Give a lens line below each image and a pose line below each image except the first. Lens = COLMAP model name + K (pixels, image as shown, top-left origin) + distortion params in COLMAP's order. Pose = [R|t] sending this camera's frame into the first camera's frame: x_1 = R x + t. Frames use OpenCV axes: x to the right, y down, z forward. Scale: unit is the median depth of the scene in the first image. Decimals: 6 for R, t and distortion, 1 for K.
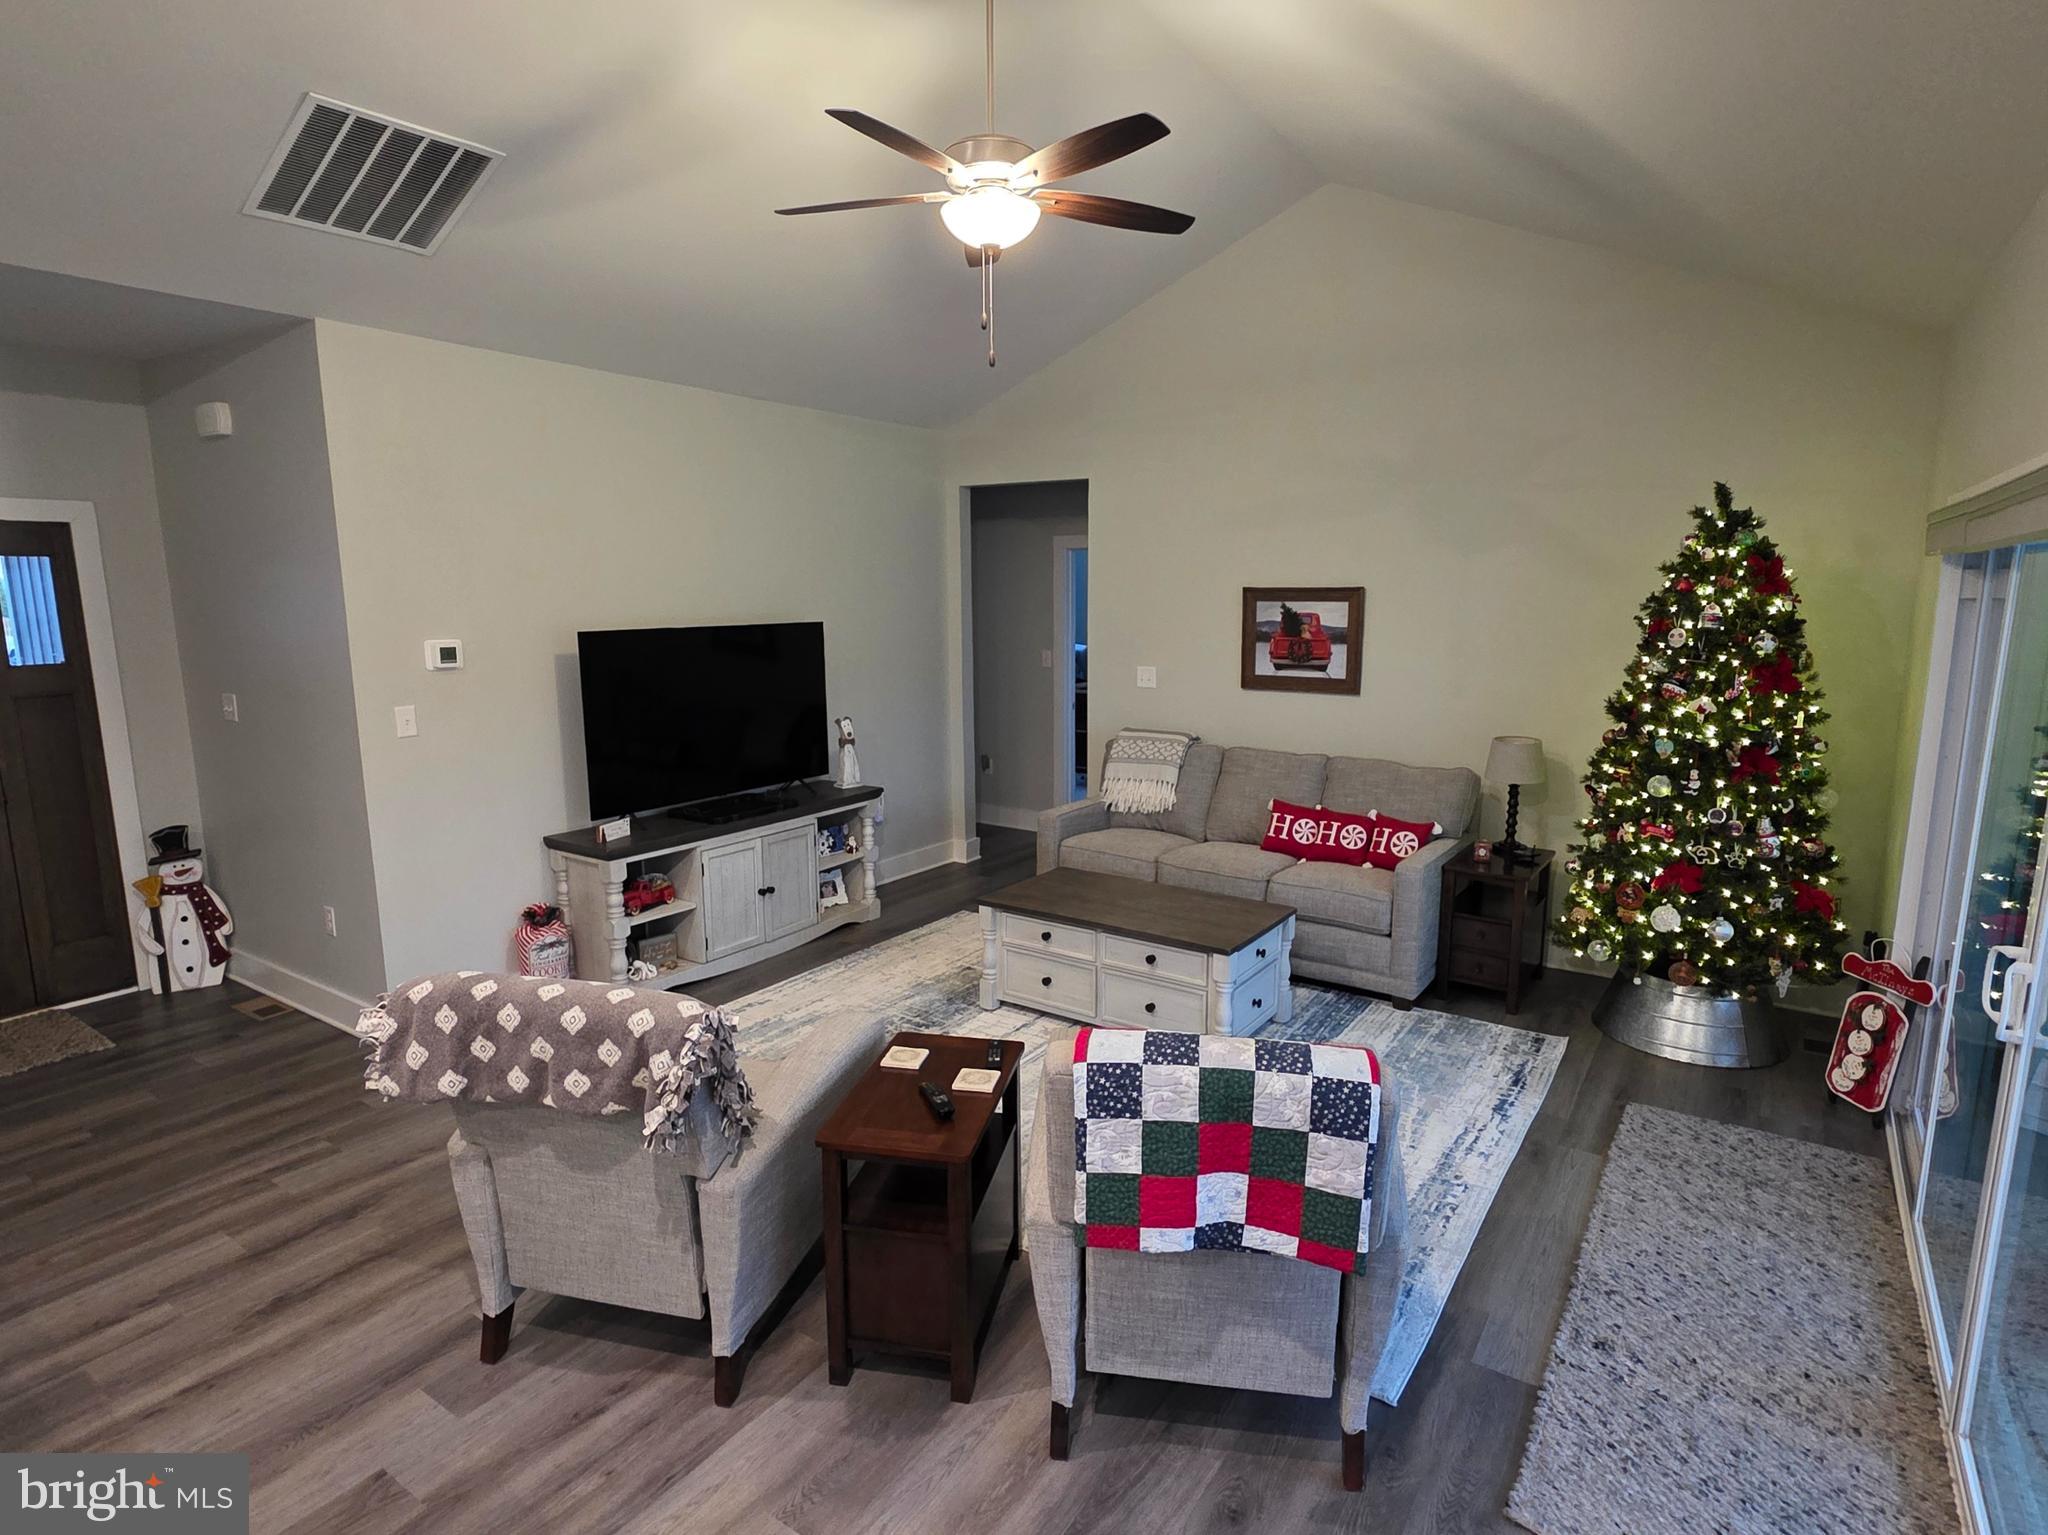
lens RADIAL K [[1079.0, 0, 1035.1], [0, 1079.0, 771.1], [0, 0, 1]] dist [-0.002888, -0.000225]
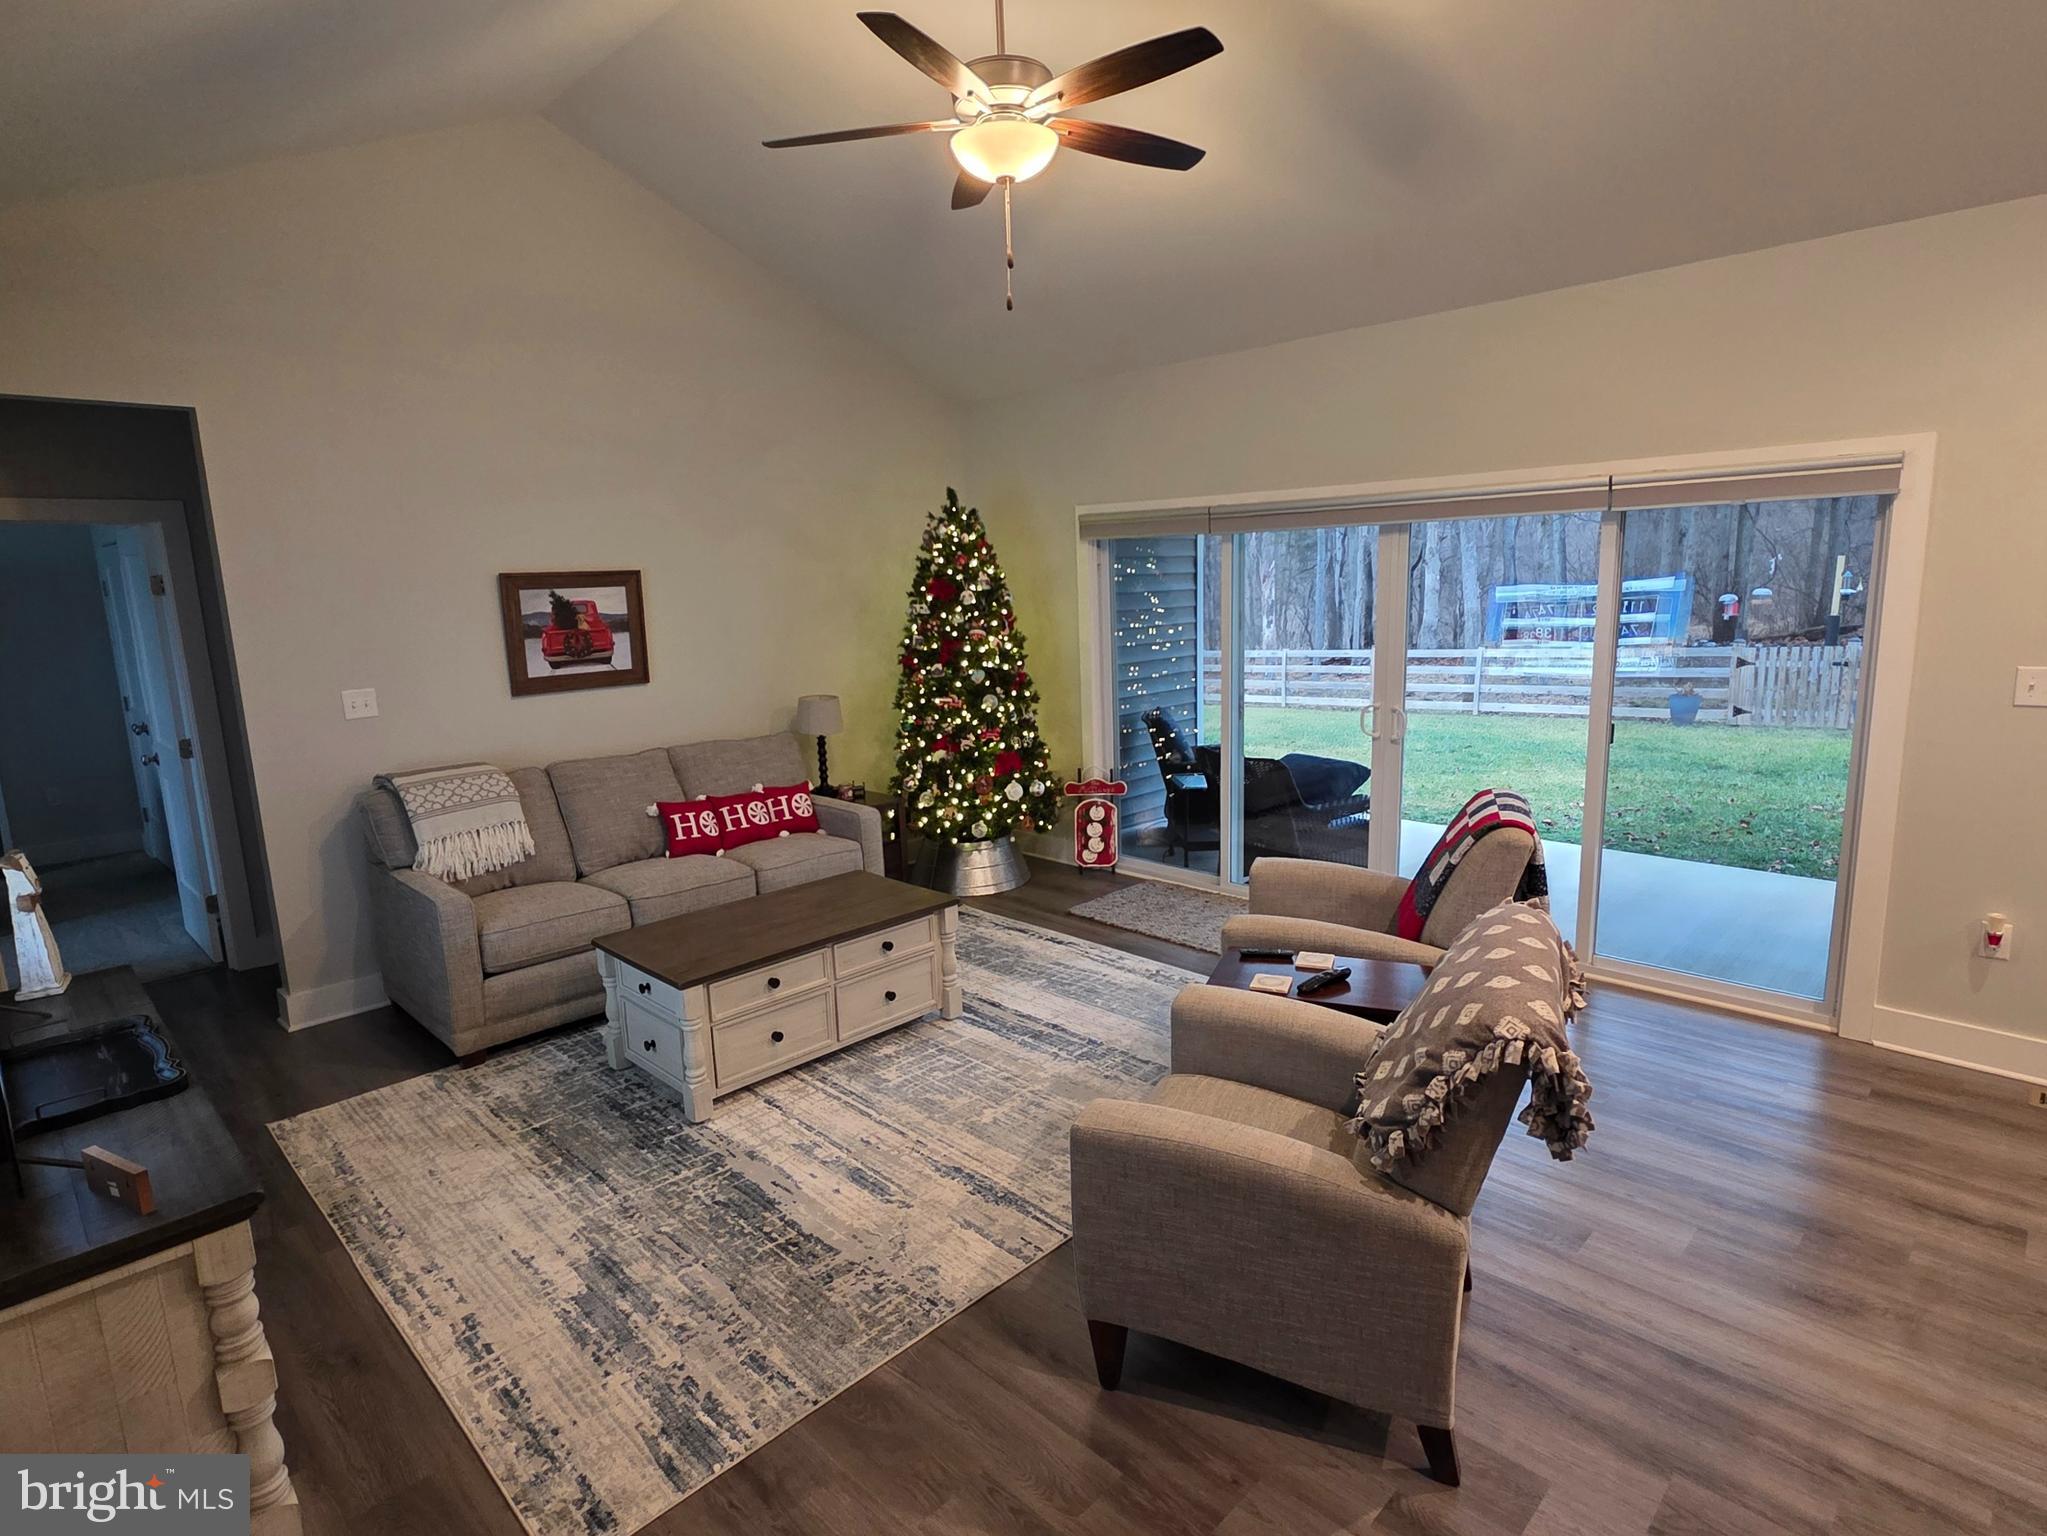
lens RADIAL K [[1078.5, 0, 1033.7], [0, 1078.5, 764.6], [0, 0, 1]] dist [-0.002888, -0.000225]
pose [[0.179380, -0.178527, 0.967446, -0.577403], [0.193656, 0.970563, 0.143195, -0.071661], [-0.964531, 0.161665, 0.208673, 0.483743]]
